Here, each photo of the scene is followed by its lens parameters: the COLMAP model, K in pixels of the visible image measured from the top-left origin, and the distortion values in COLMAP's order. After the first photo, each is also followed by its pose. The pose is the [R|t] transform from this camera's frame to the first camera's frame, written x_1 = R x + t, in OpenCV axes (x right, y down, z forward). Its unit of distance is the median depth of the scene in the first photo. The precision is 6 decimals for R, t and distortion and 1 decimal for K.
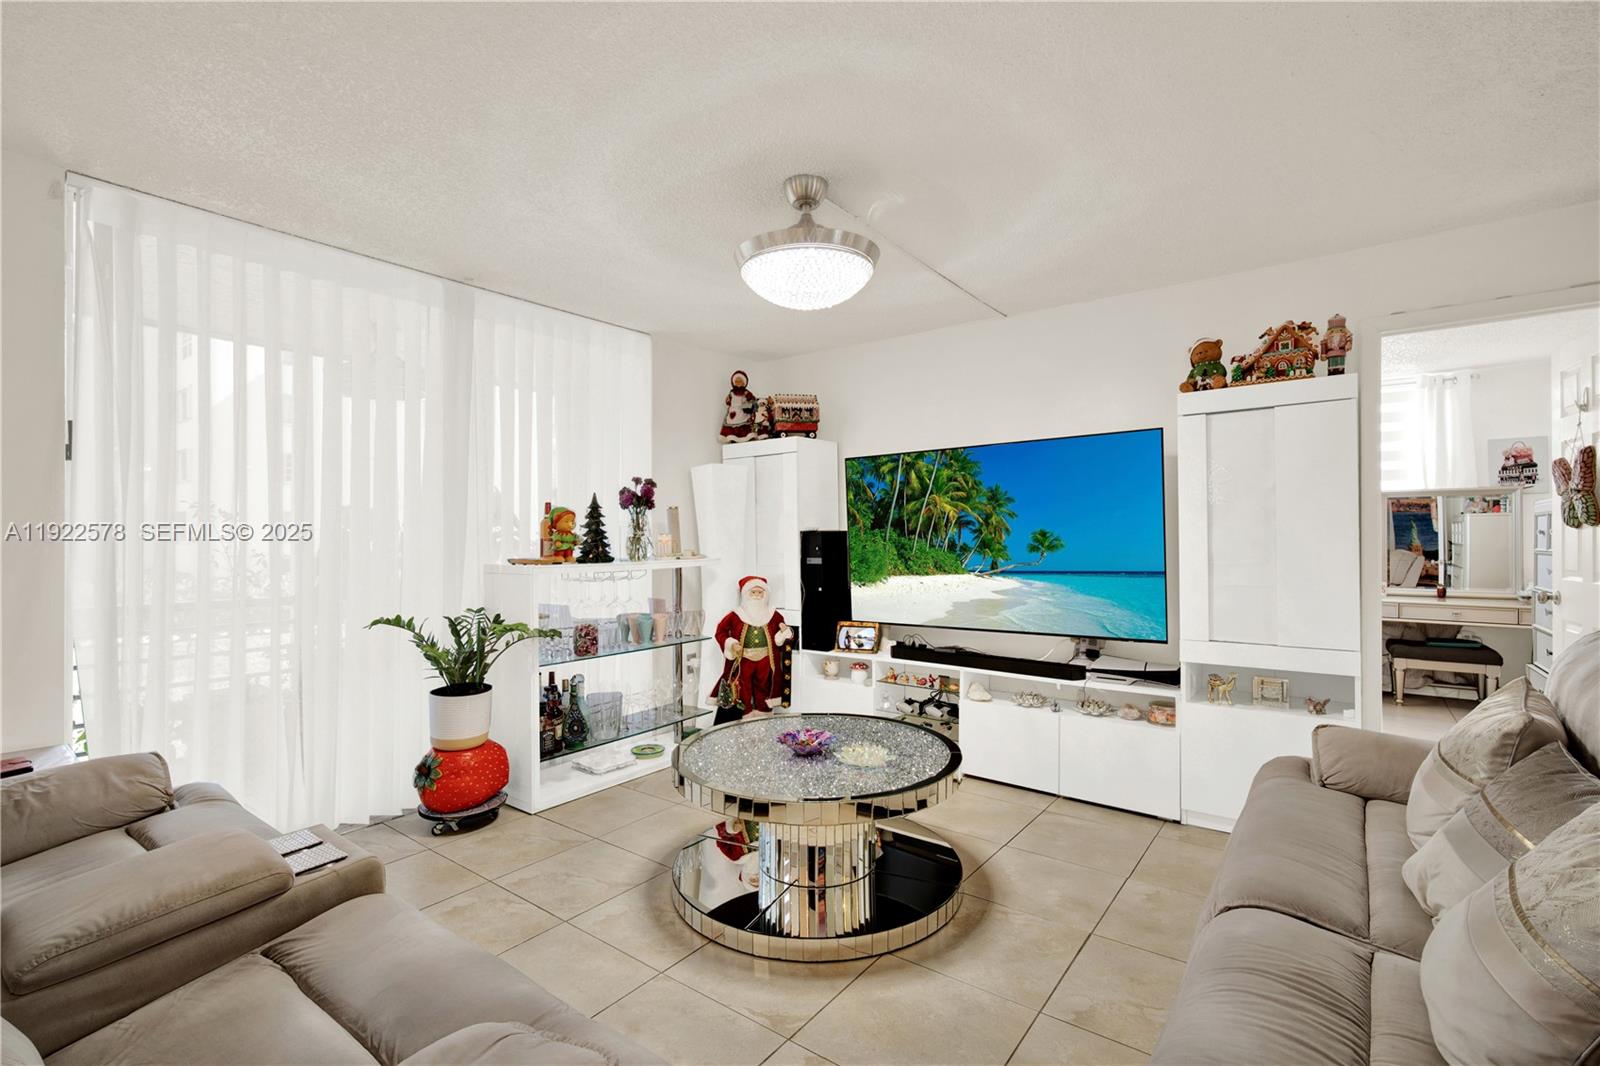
lens RADIAL K [[724.3, 0, 796.9], [0, 724.3, 544.5], [0, 0, 1]] dist [0.001482, 0.000485]
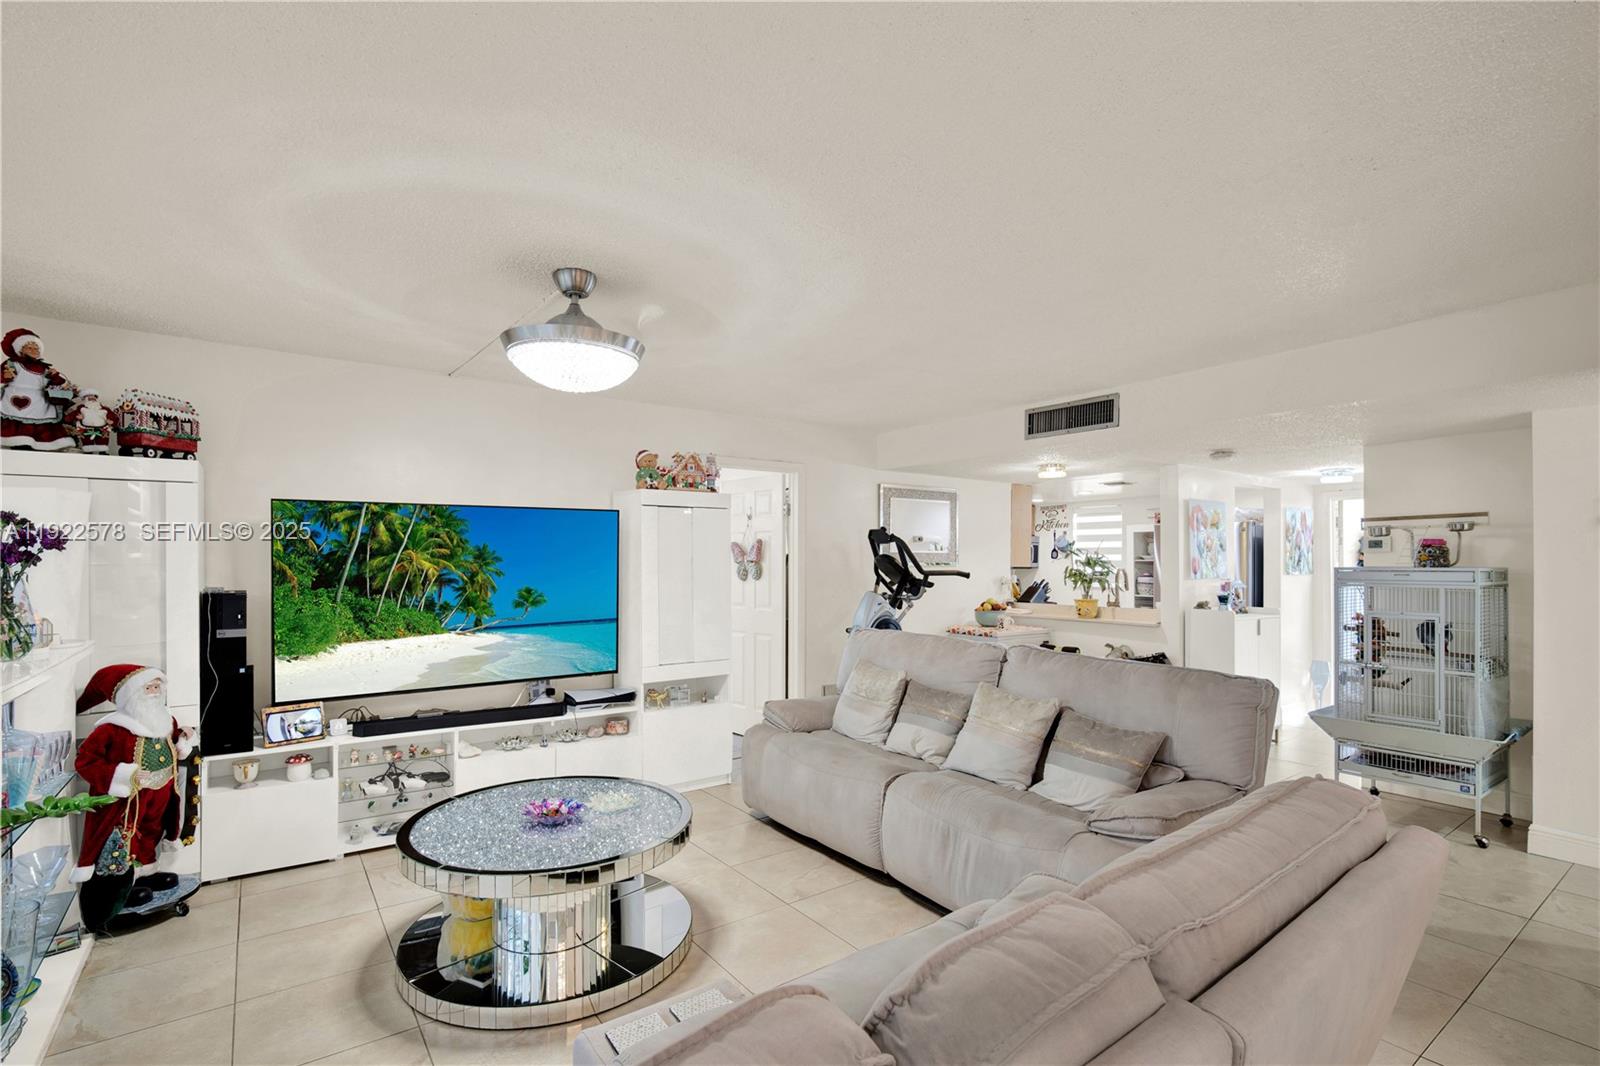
lens RADIAL K [[733.4, 0, 797.5], [0, 733.4, 604.6], [0, 0, 1]] dist [-0.053294, -0.000093]
pose [[0.269460, -0.045548, 0.961934, -0.558852], [0.012474, 0.998962, 0.043808, -0.033694], [-0.962931, 0.000195, 0.269748, 0.274869]]
